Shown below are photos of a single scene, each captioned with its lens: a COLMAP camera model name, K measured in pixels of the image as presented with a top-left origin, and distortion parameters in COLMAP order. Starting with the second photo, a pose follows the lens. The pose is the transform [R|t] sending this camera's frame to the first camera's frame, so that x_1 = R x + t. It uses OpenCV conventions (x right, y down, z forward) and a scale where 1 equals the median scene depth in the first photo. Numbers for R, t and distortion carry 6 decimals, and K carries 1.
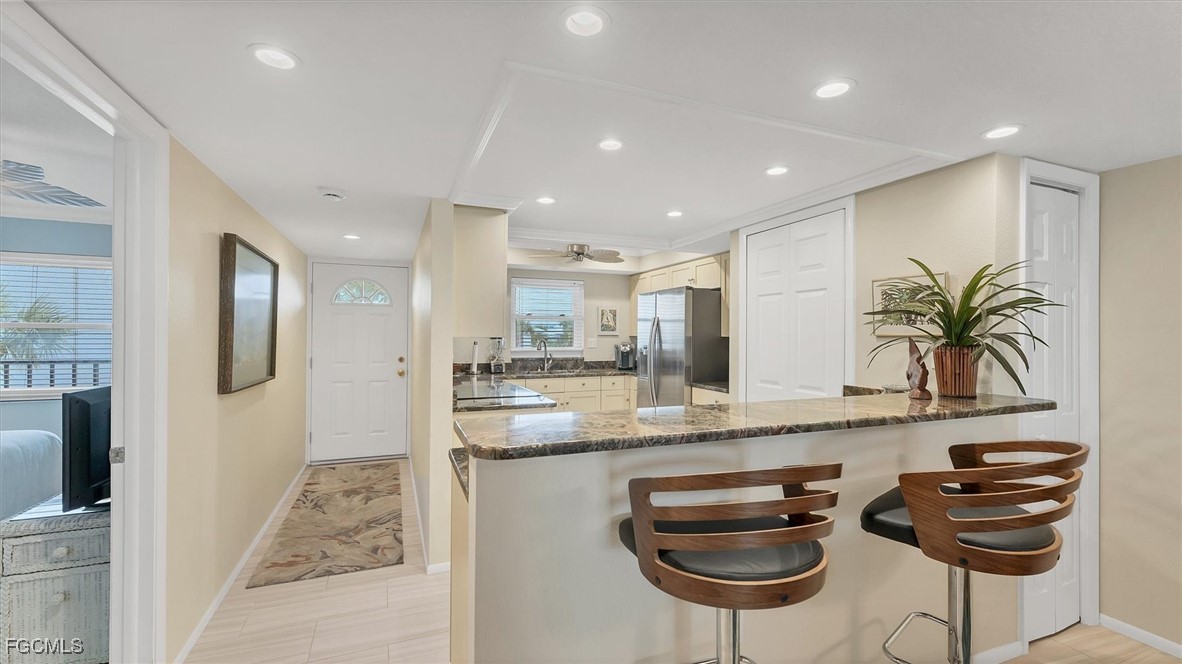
lens RADIAL K [[494.5, 0, 573.4], [0, 494.5, 333.9], [0, 0, 1]] dist [-0.002009, -0.000483]
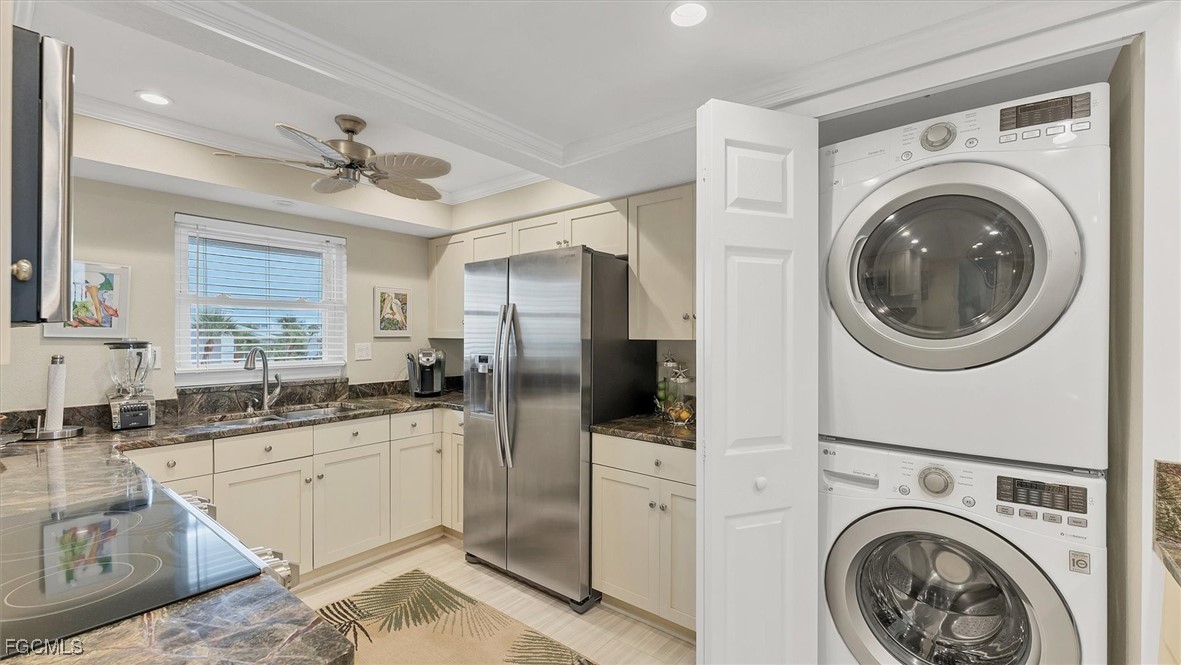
lens RADIAL K [[494.1, 0, 583.2], [0, 494.1, 334.2], [0, 0, 1]] dist [-0.002009, -0.000483]
pose [[0.863082, -0.002564, 0.505057, -0.032525], [0.002239, 0.999997, 0.001251, -0.001009], [-0.505059, 0.000051, 0.863085, 0.432065]]
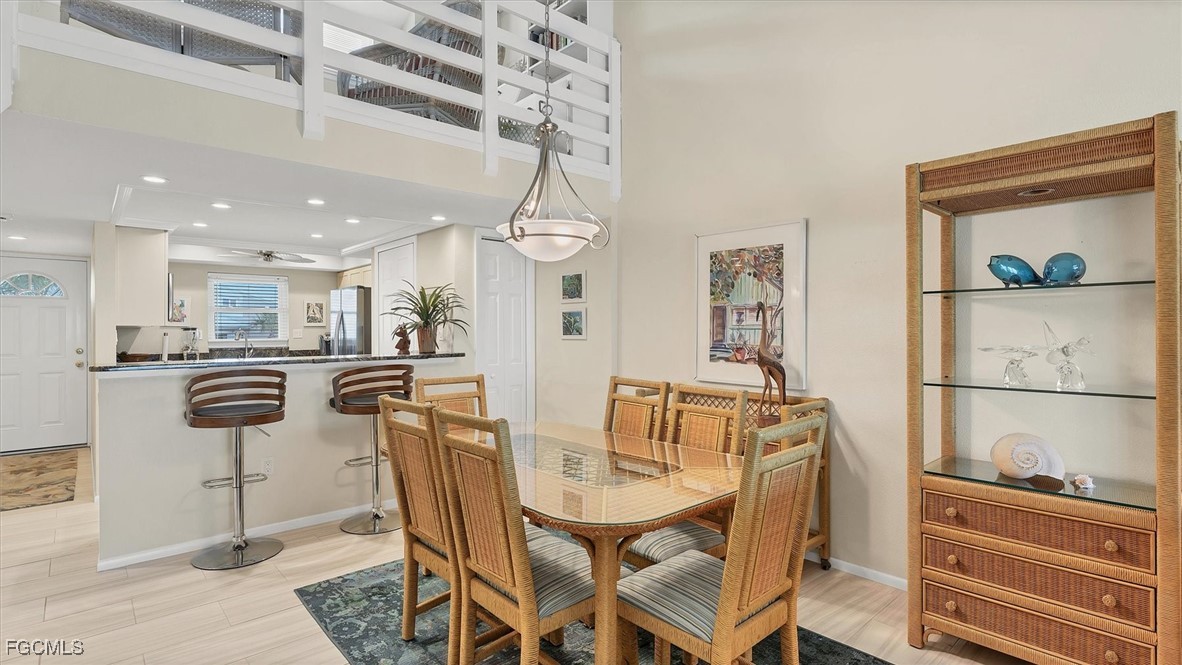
lens RADIAL K [[580.1, 0, 596.5], [0, 580.1, 329.9], [0, 0, 1]] dist [-0.013780, -0.000428]
pose [[0.929902, -0.009206, 0.367692, 0.200451], [0.008697, 0.999958, 0.003043, 0.013597], [-0.367705, 0.000368, 0.929943, -0.470579]]
